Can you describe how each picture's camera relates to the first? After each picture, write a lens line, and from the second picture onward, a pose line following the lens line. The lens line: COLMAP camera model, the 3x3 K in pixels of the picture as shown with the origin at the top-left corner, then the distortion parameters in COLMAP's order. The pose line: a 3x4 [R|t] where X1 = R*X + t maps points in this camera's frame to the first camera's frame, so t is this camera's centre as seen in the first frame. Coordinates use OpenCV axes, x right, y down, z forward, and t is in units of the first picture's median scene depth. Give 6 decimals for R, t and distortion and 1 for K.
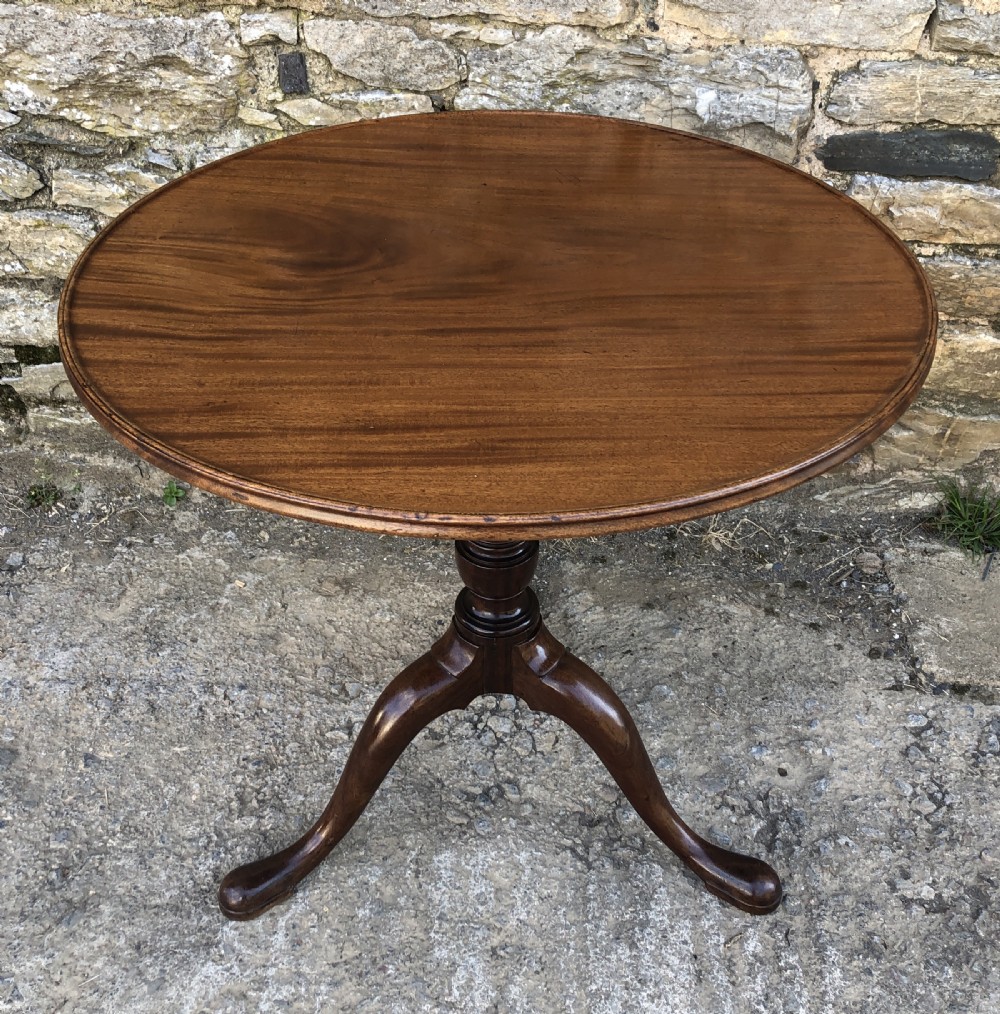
lens RADIAL K [[1267.6, 0, 494.2], [0, 1267.6, 440.8], [0, 0, 1]] dist [0.015878, 0.000000]
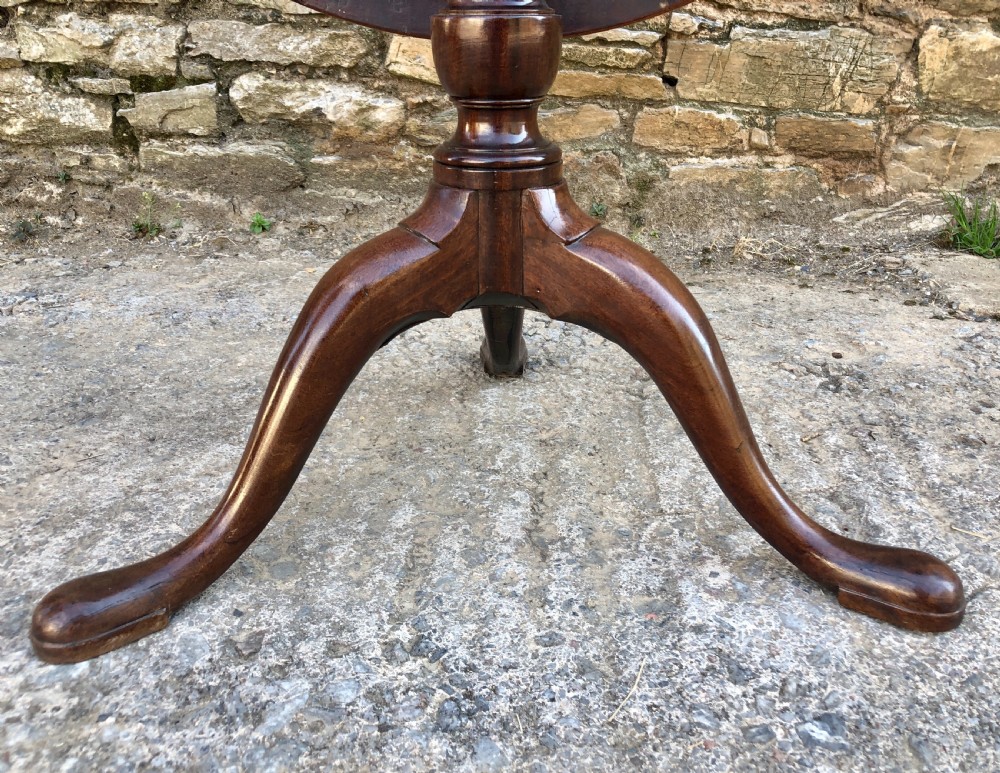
lens RADIAL K [[873.2, 0, 522.3], [0, 873.2, 388.9], [0, 0, 1]] dist [0.015286, 0.001155]
pose [[0.999695, 0.004821, -0.024233, -0.000156], [-0.009947, 0.976314, -0.216130, 0.434902], [0.022617, 0.216305, 0.976064, 0.339600]]
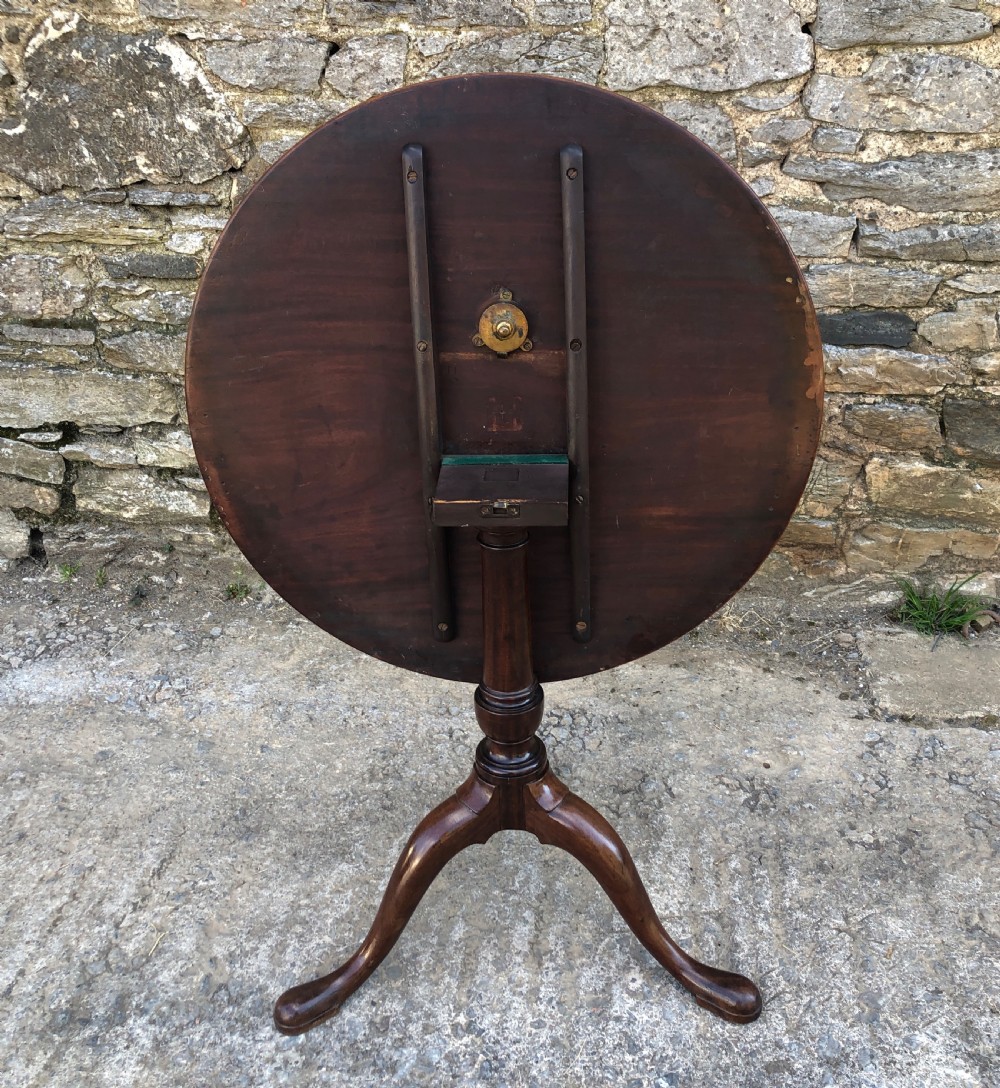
lens RADIAL K [[1138.3, 0, 526.5], [0, 1138.3, 515.7], [0, 0, 1]] dist [0.026353, 0.000000]
pose [[0.997305, 0.003583, -0.073278, 0.060016], [-0.016142, 0.985048, -0.171520, 0.211501], [0.071568, 0.172241, 0.982452, -0.257777]]
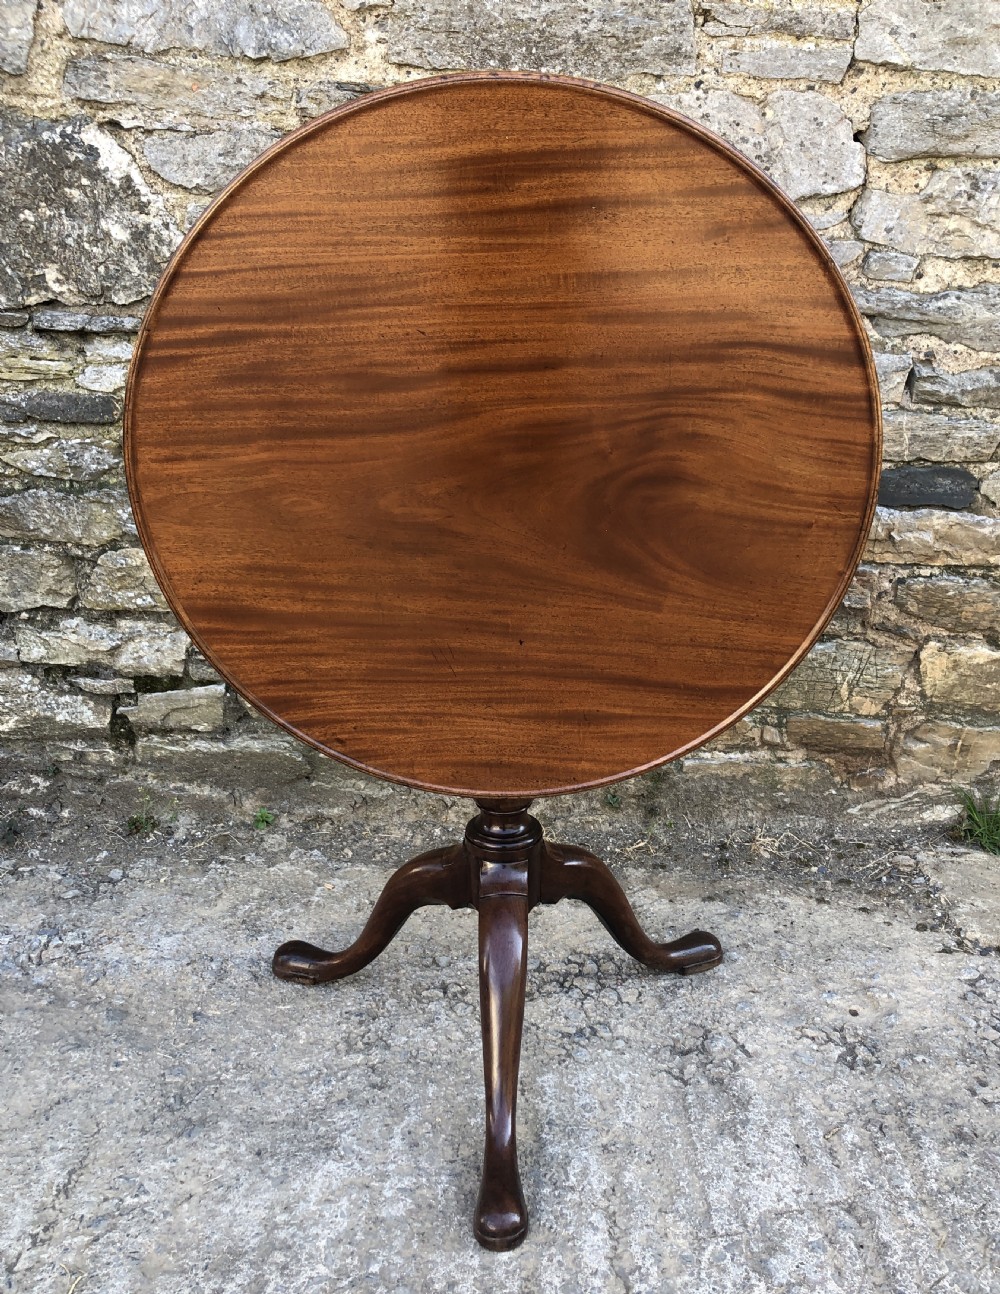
lens RADIAL K [[1228.5, 0, 517.2], [0, 1228.5, 635.0], [0, 0, 1]] dist [0.025388, 0.000000]
pose [[0.999188, -0.007438, 0.039595, -0.094554], [0.019266, 0.951362, -0.307473, 0.272456], [-0.035382, 0.307986, 0.950733, -0.073862]]
